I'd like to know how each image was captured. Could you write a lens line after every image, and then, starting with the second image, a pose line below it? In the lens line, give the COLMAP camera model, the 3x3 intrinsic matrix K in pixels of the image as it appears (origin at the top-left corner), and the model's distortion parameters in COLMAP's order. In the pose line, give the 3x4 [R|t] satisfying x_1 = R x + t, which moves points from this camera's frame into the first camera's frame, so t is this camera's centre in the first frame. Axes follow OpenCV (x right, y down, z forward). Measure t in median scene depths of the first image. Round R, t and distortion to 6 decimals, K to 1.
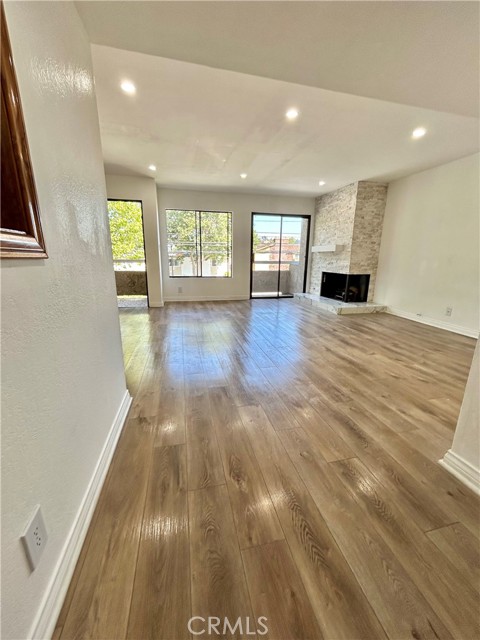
lens RADIAL K [[257.7, 0, 240.0], [0, 257.7, 320.5], [0, 0, 1]] dist [-0.001117, 0.001155]
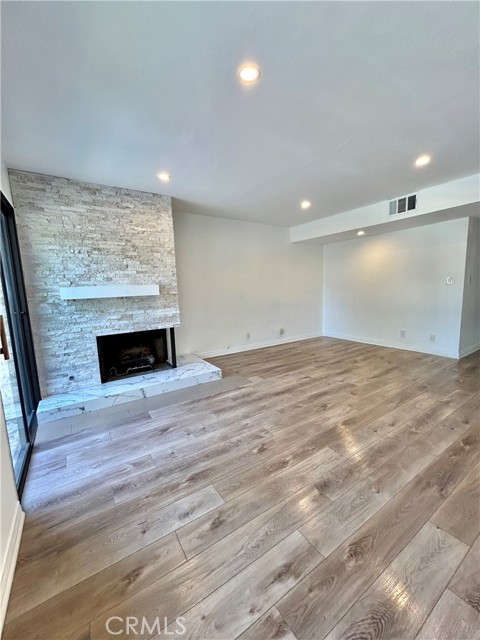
lens RADIAL K [[257.7, 0, 241.8], [0, 257.7, 321.6], [0, 0, 1]] dist [-0.001117, 0.001155]
pose [[-0.344926, -0.129084, 0.929711, -0.278146], [0.254838, 0.940415, 0.225116, -0.305187], [-0.903374, 0.314574, -0.291478, 1.048495]]
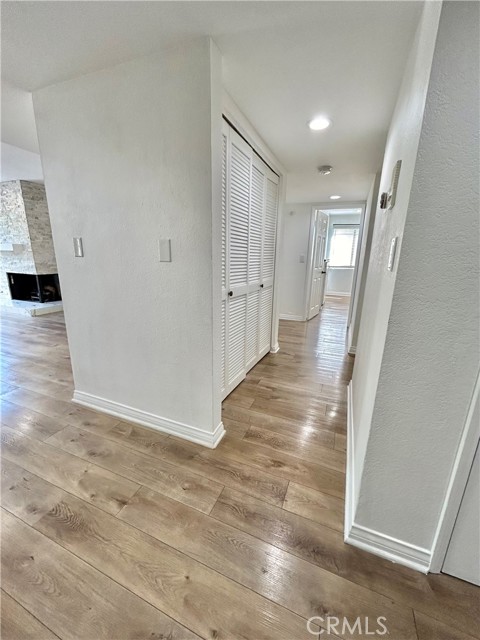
lens RADIAL K [[257.7, 0, 242.5], [0, 257.7, 321.1], [0, 0, 1]] dist [-0.001117, 0.001155]
pose [[0.577085, -0.199396, 0.791969, 0.059081], [0.178126, 0.977121, 0.116217, 0.021016], [-0.797022, 0.074004, 0.599399, -0.211365]]
